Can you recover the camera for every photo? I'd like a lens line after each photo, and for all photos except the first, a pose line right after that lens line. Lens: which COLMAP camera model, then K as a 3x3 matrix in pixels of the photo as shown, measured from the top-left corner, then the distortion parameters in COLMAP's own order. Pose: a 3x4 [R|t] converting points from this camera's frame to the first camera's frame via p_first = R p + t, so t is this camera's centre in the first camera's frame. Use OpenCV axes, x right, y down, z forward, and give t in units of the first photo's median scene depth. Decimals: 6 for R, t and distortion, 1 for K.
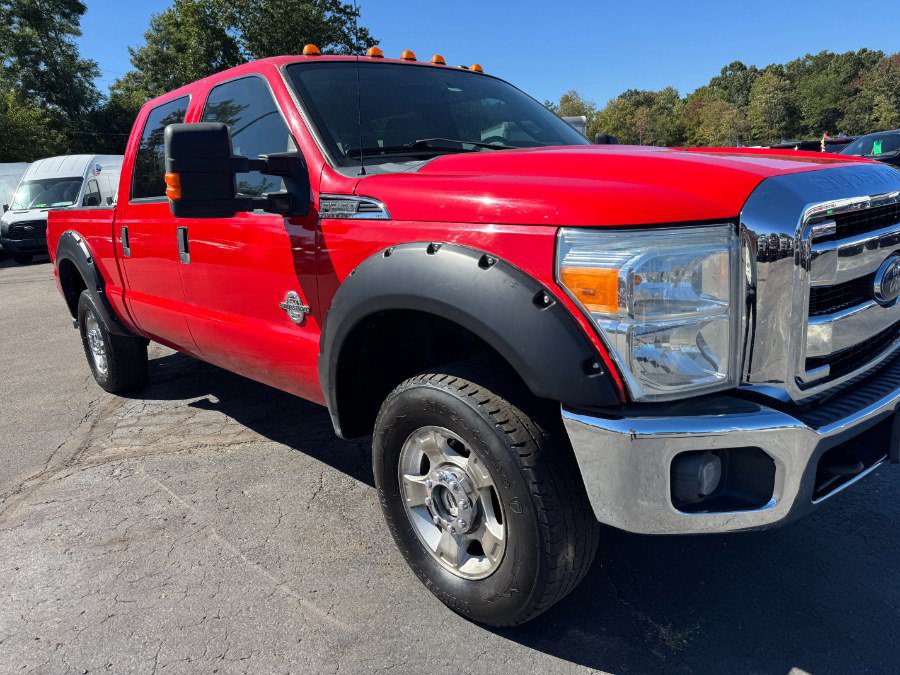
lens RADIAL K [[633.3, 0, 437.2], [0, 633.3, 332.8], [0, 0, 1]] dist [0.016653, -0.031368]
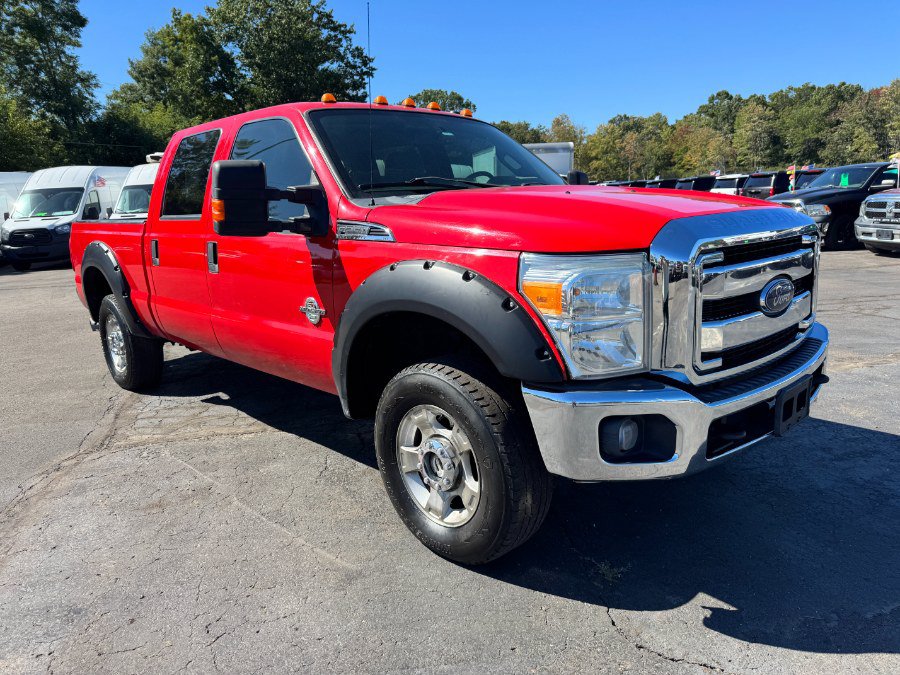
lens RADIAL K [[633.3, 0, 451.1], [0, 633.3, 333.4], [0, 0, 1]] dist [0.016653, -0.031368]
pose [[0.999073, 0.019422, 0.038426, -0.005711], [-0.018442, 0.999500, -0.025678, 0.032455], [-0.038906, 0.024946, 0.998931, -0.245245]]
